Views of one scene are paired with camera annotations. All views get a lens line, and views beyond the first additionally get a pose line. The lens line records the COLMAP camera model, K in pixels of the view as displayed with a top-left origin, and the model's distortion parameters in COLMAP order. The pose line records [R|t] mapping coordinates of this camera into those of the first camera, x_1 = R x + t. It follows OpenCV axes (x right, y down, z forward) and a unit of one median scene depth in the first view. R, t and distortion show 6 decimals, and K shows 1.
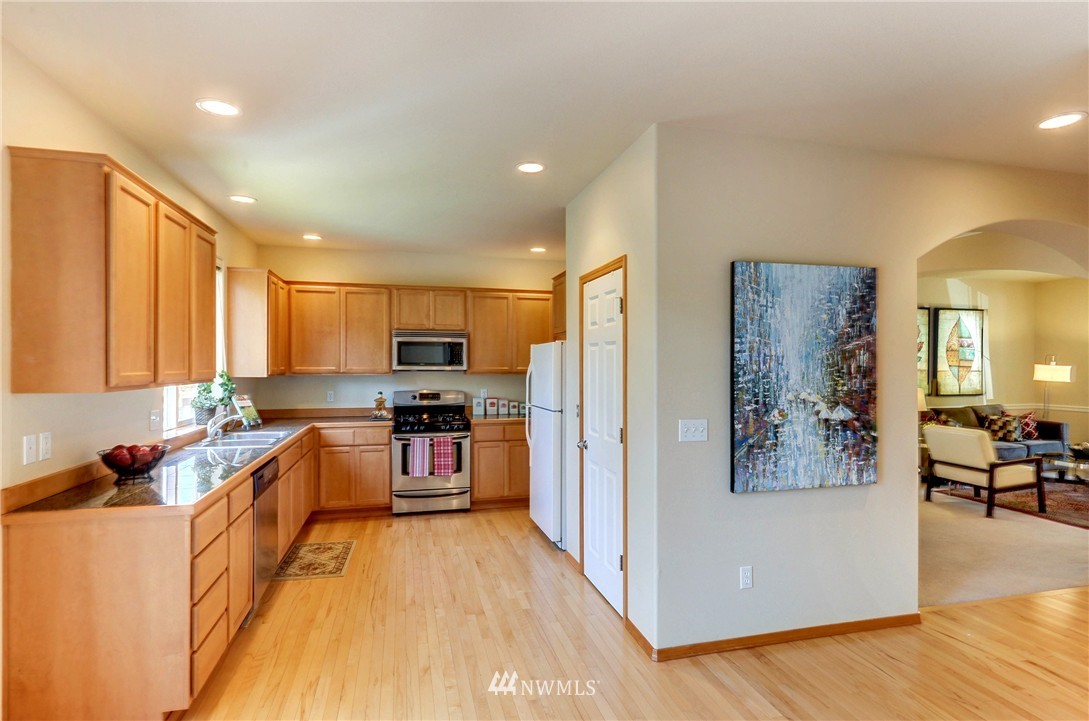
lens RADIAL K [[555.5, 0, 546.6], [0, 555.5, 363.4], [0, 0, 1]] dist [-0.001351, 0.000017]
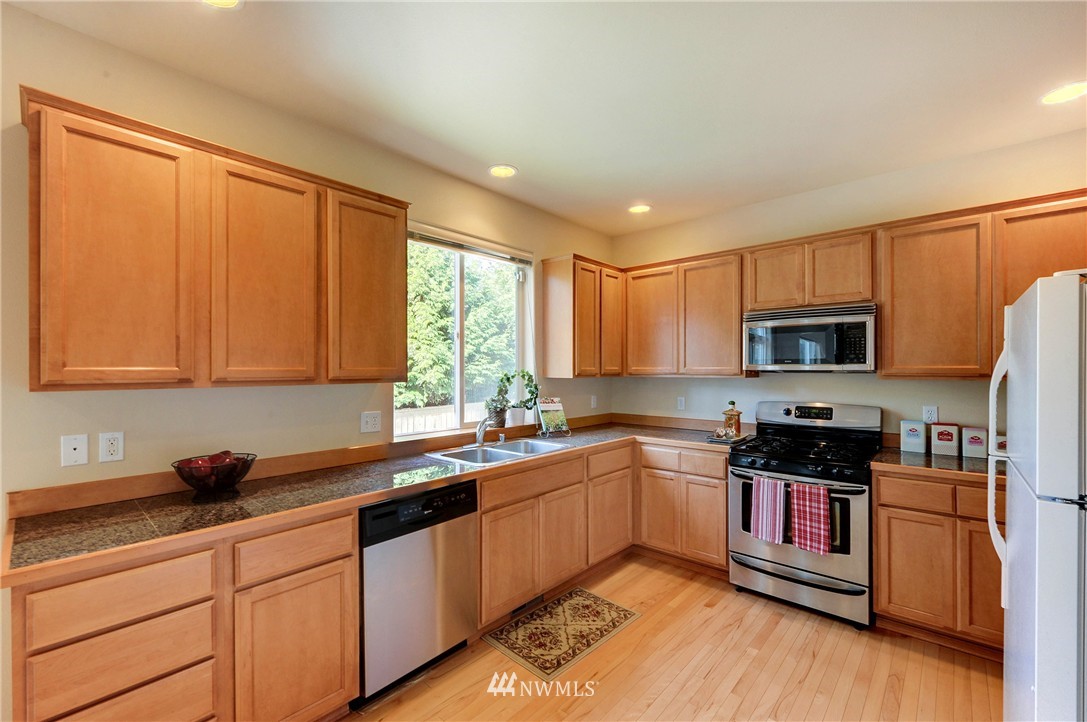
lens RADIAL K [[453.4, 0, 544.6], [0, 453.4, 369.5], [0, 0, 1]] dist [-0.001103, -0.001152]
pose [[0.557520, -0.003147, -0.830157, 0.054113], [0.004553, 0.999989, -0.000733, 0.010122], [0.830151, -0.003371, 0.557529, 0.499120]]
